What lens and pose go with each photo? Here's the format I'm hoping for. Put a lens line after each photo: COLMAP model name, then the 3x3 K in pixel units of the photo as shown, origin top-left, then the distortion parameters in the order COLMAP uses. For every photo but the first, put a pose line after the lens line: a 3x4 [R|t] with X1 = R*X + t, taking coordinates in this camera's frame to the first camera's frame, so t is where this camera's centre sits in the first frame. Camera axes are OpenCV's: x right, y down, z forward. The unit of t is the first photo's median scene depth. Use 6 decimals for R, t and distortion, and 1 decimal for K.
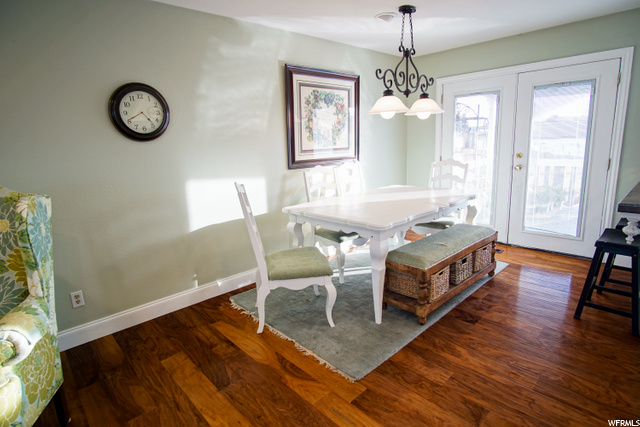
lens RADIAL K [[342.8, 0, 319.8], [0, 342.8, 213.6], [0, 0, 1]] dist [-0.025262, 0.001672]
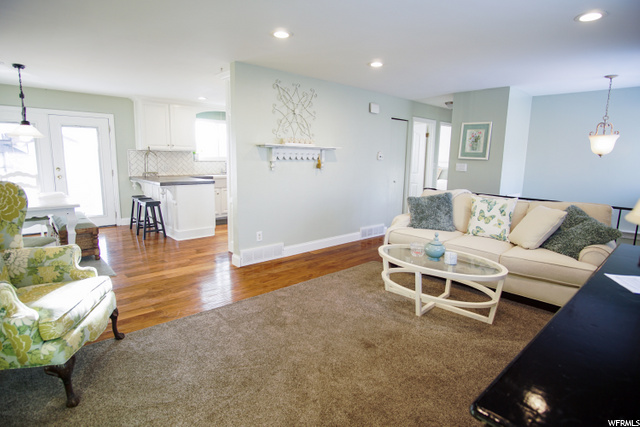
lens RADIAL K [[342.8, 0, 320.9], [0, 342.8, 213.6], [0, 0, 1]] dist [-0.025262, 0.001672]
pose [[0.013400, -0.117714, 0.992957, -1.059099], [0.188536, 0.975531, 0.113104, 0.082814], [-0.981975, 0.185693, 0.035266, -0.175544]]
